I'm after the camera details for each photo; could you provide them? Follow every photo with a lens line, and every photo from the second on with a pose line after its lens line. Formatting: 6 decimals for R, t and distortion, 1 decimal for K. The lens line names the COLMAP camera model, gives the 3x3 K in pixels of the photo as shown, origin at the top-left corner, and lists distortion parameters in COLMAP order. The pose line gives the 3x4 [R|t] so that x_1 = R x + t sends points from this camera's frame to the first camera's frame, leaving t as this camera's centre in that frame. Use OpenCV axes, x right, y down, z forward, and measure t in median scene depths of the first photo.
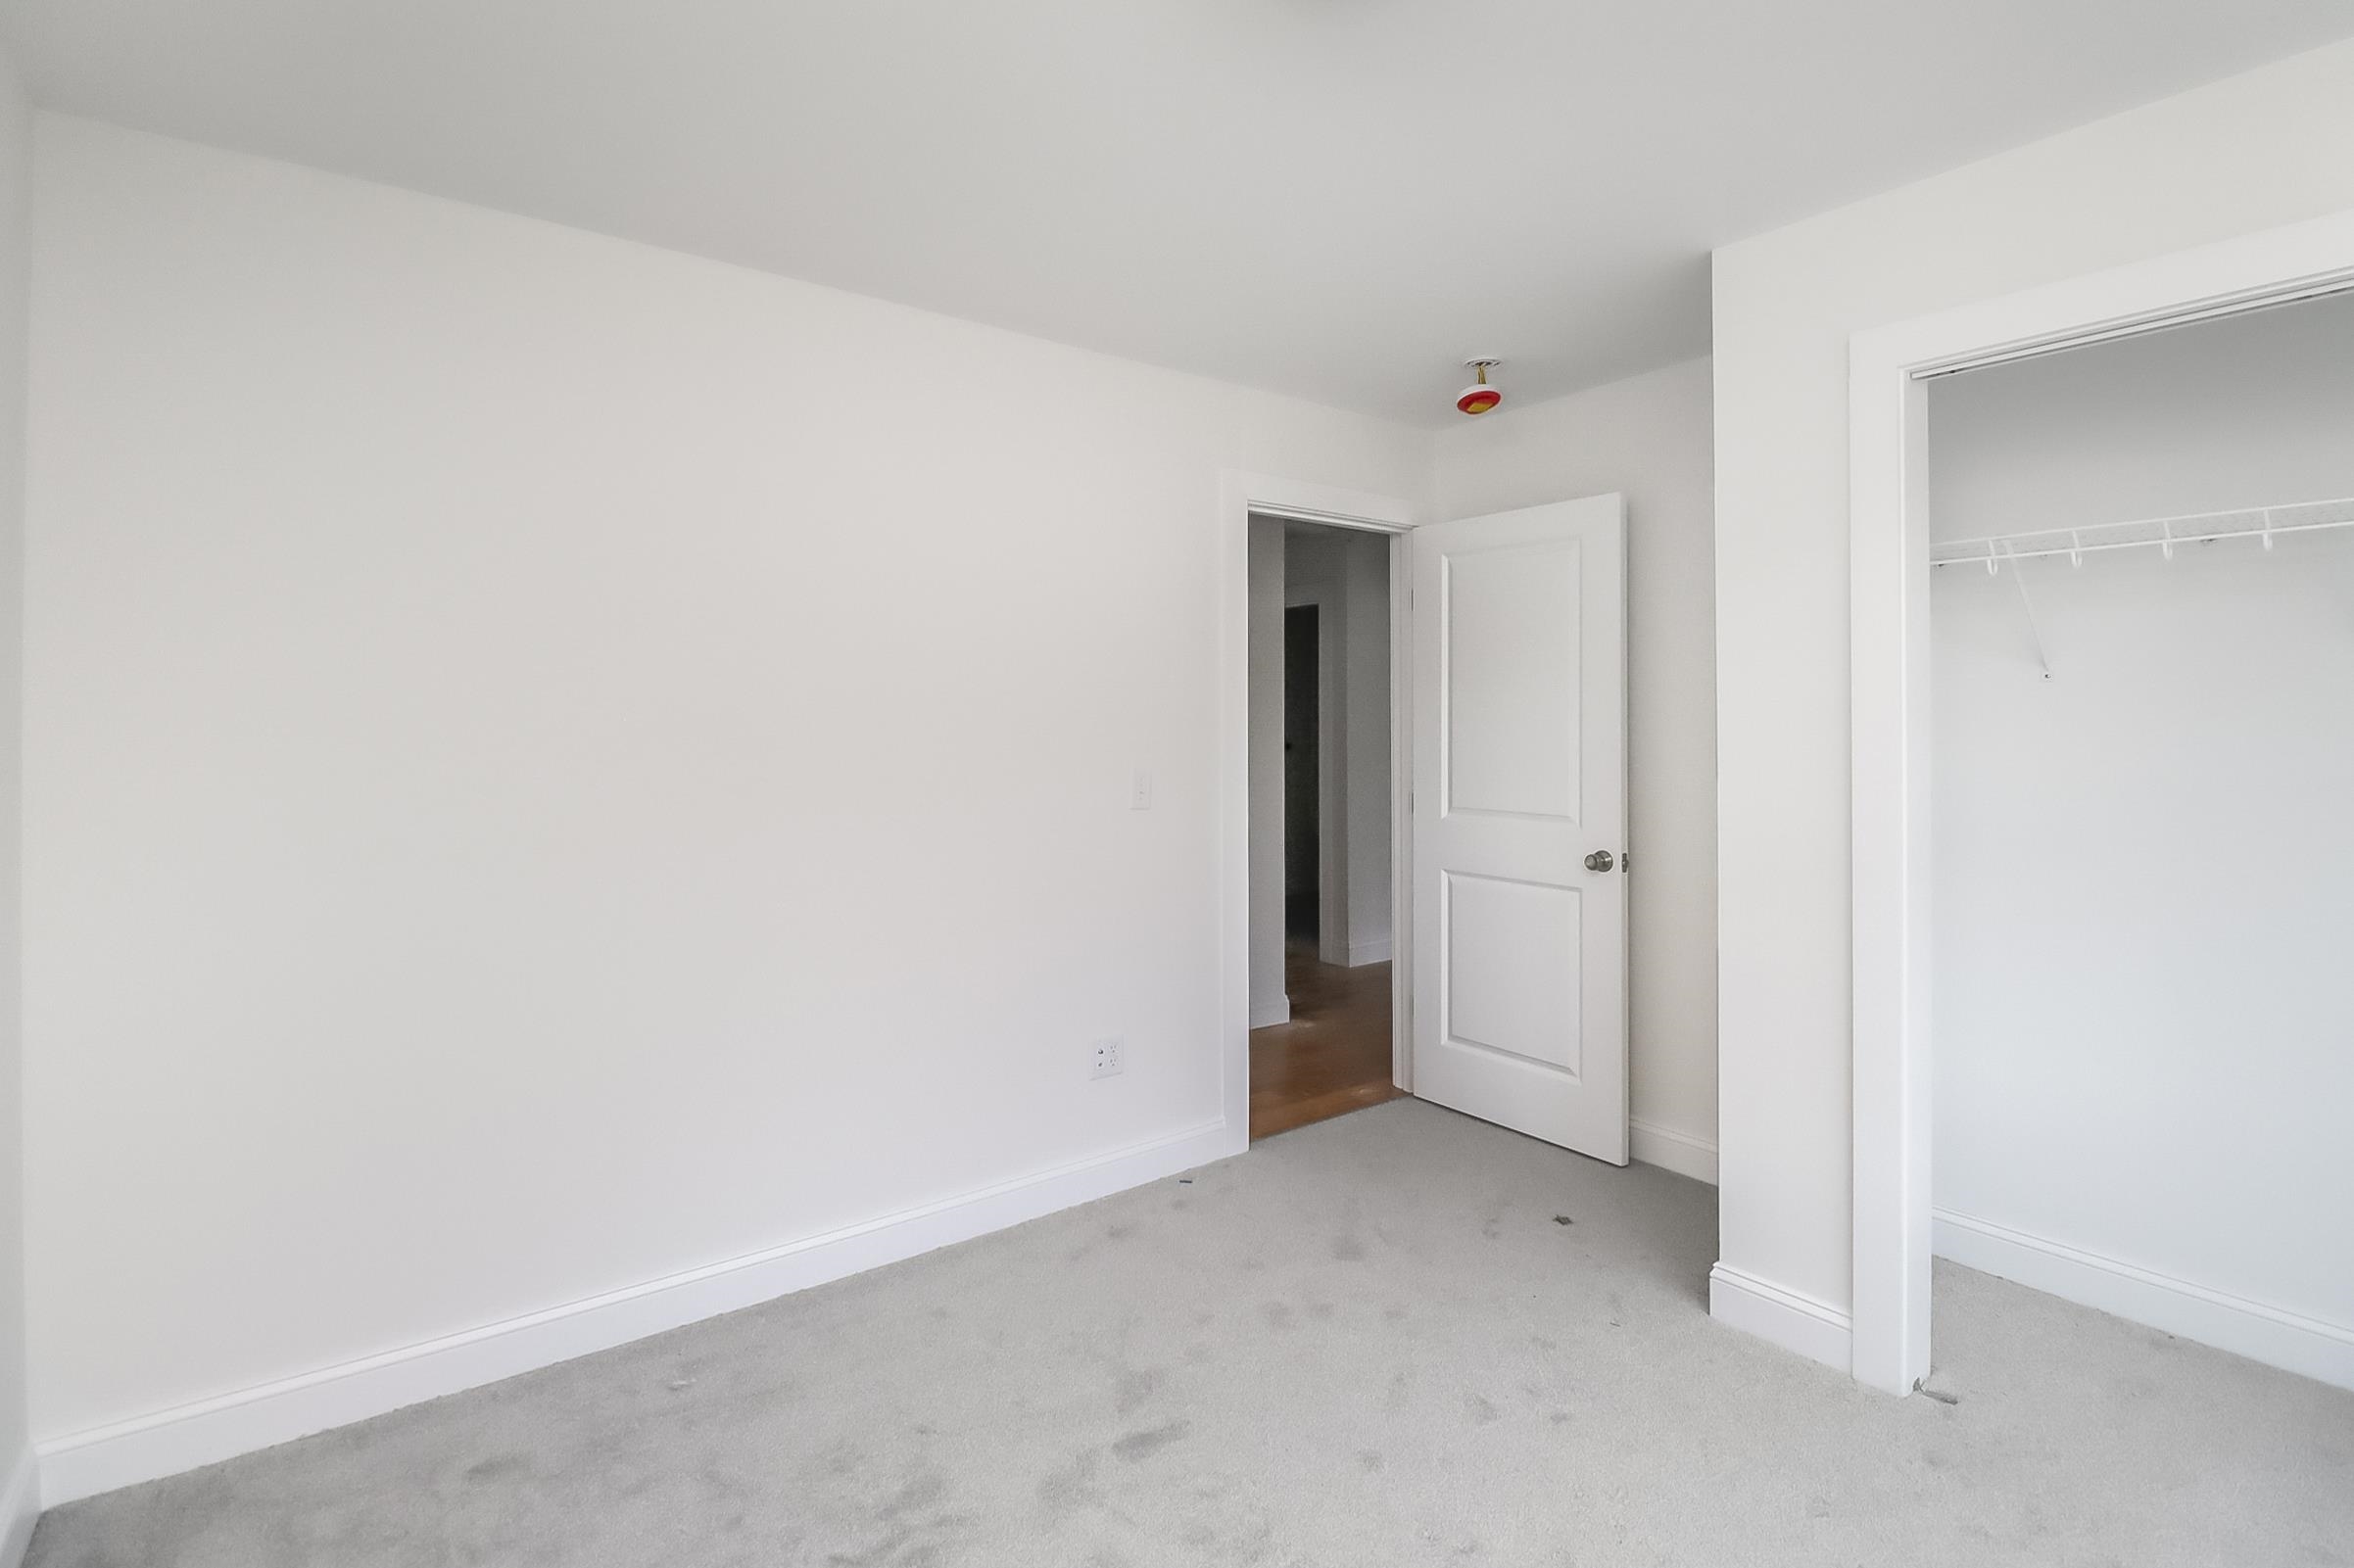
lens RADIAL K [[1092.7, 0, 1179.9], [0, 1092.7, 716.4], [0, 0, 1]] dist [0.001578, 0.000295]
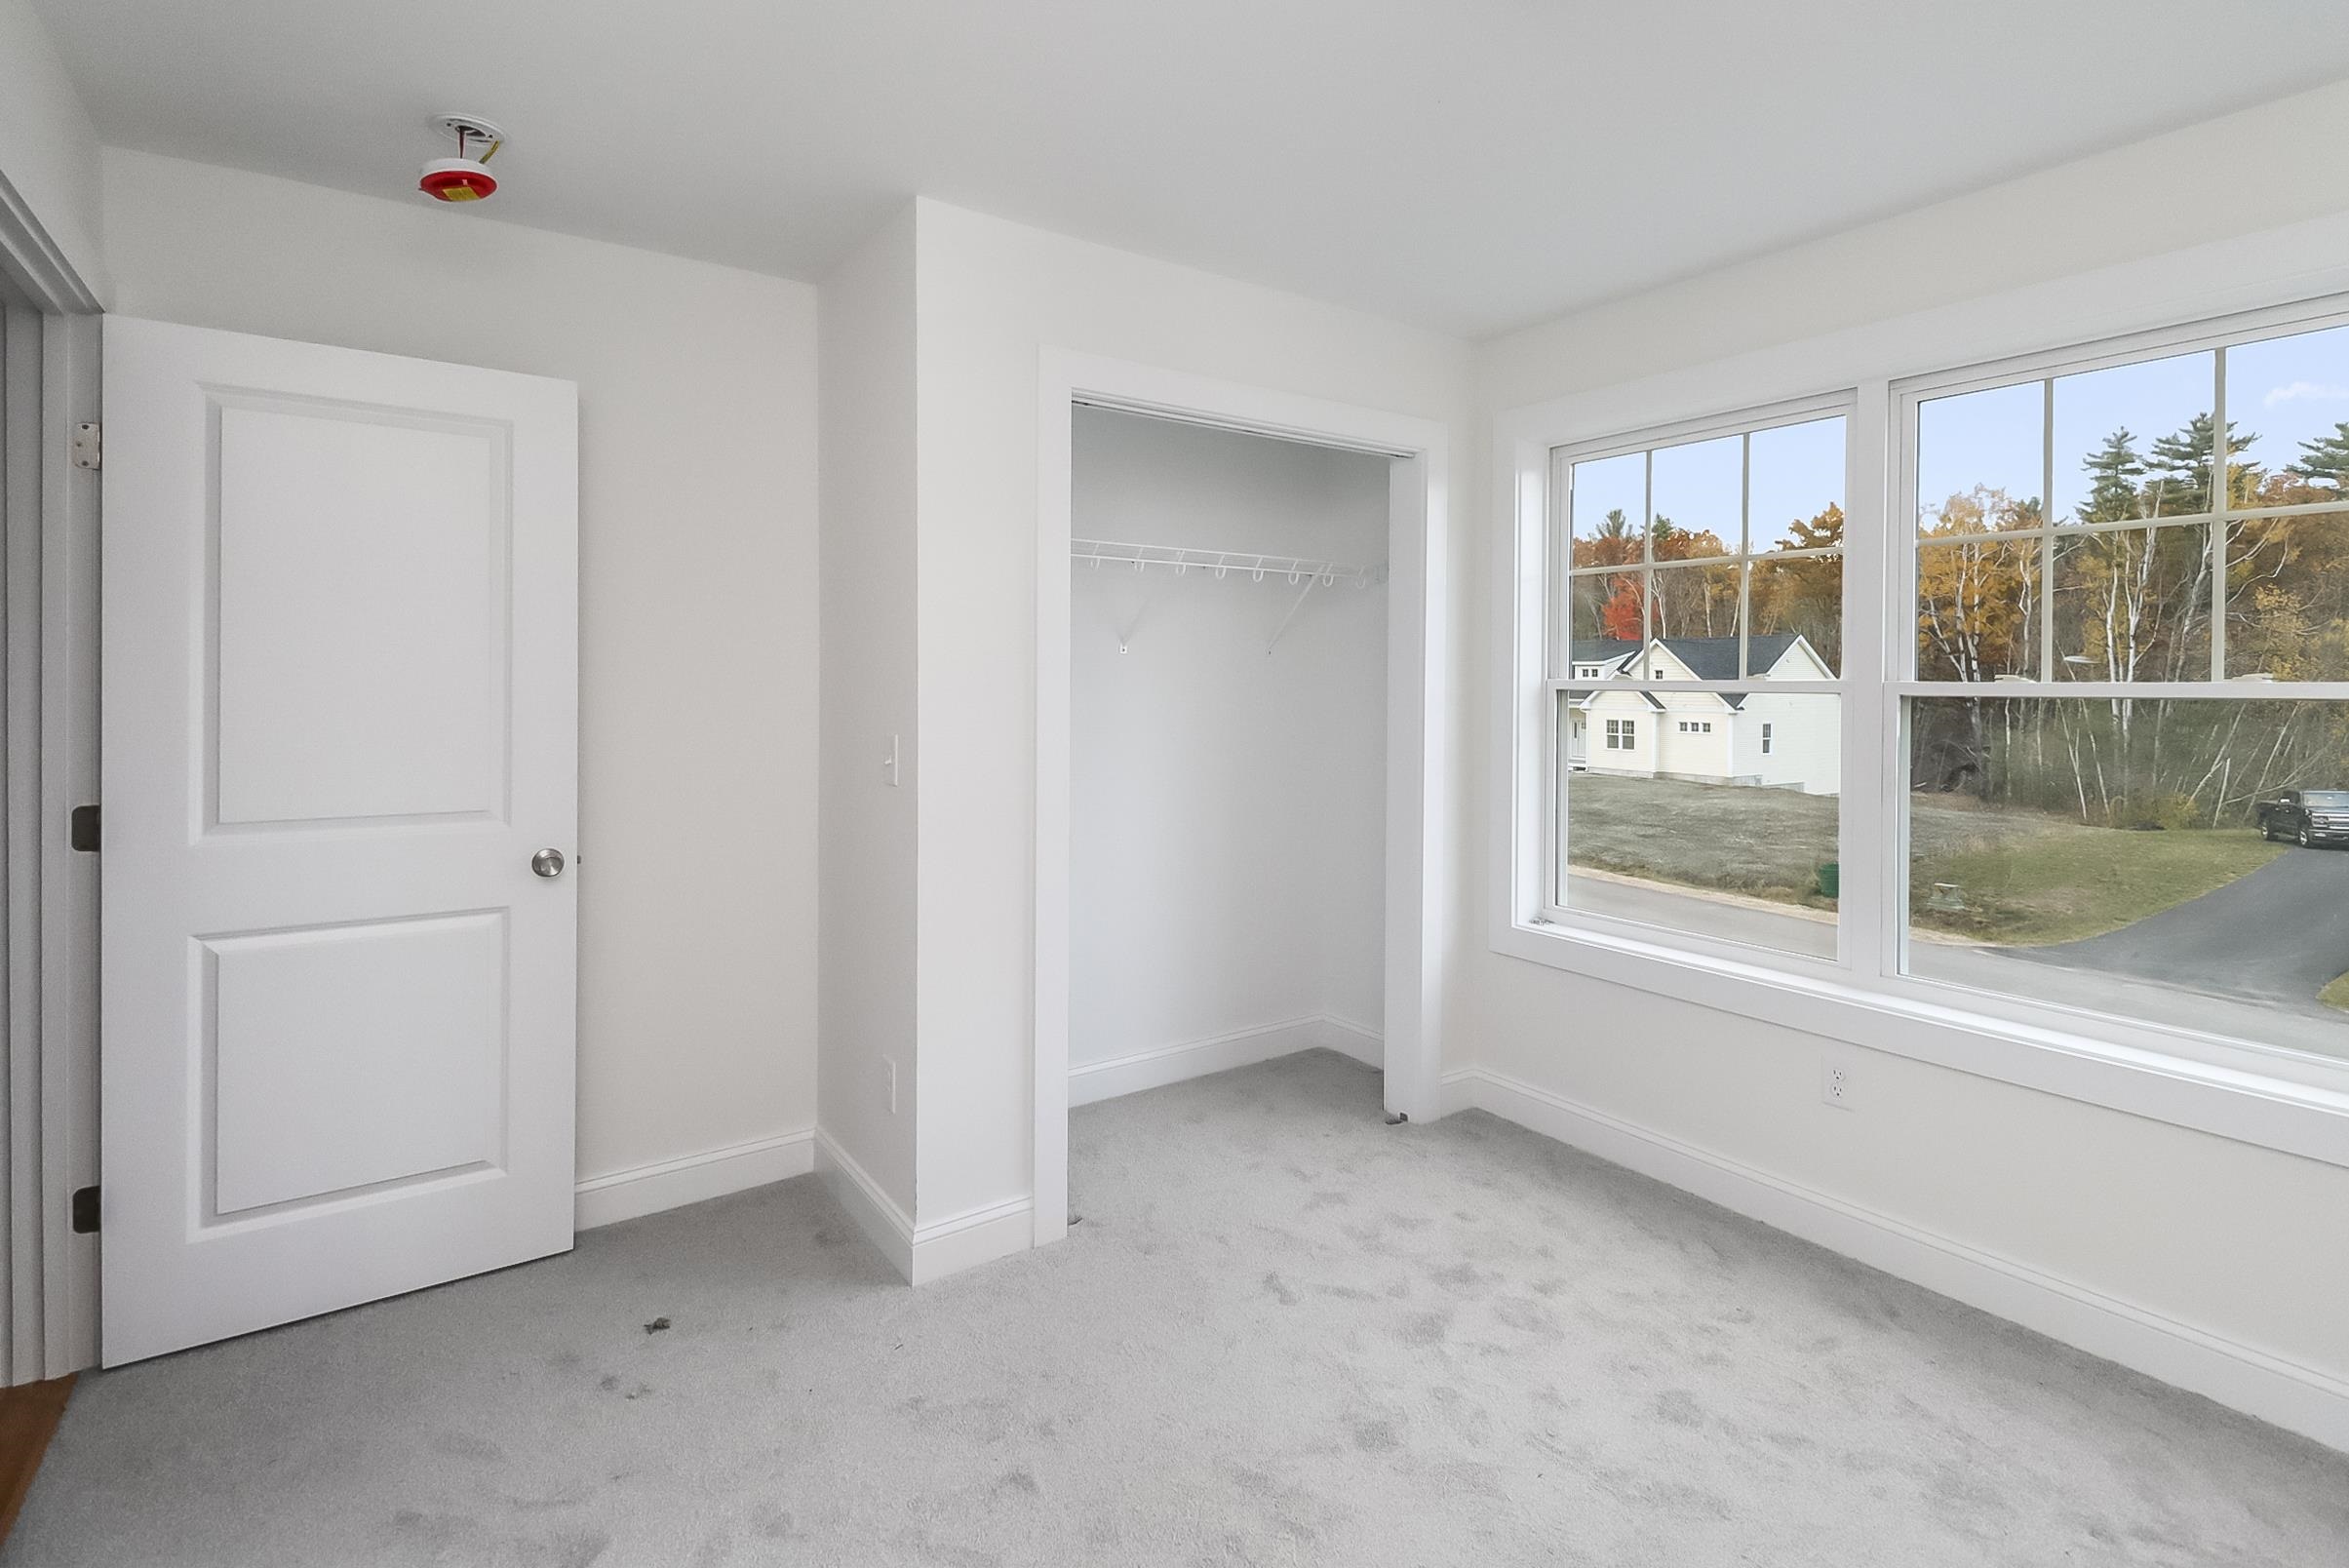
lens RADIAL K [[1158.1, 0, 1177.9], [0, 1158.1, 681.8], [0, 0, 1]] dist [-0.000701, -0.000337]
pose [[0.024217, -0.004014, 0.999699, -0.478949], [-0.012277, 0.999915, 0.004313, -0.001639], [-0.999631, -0.012377, 0.024165, 0.651106]]
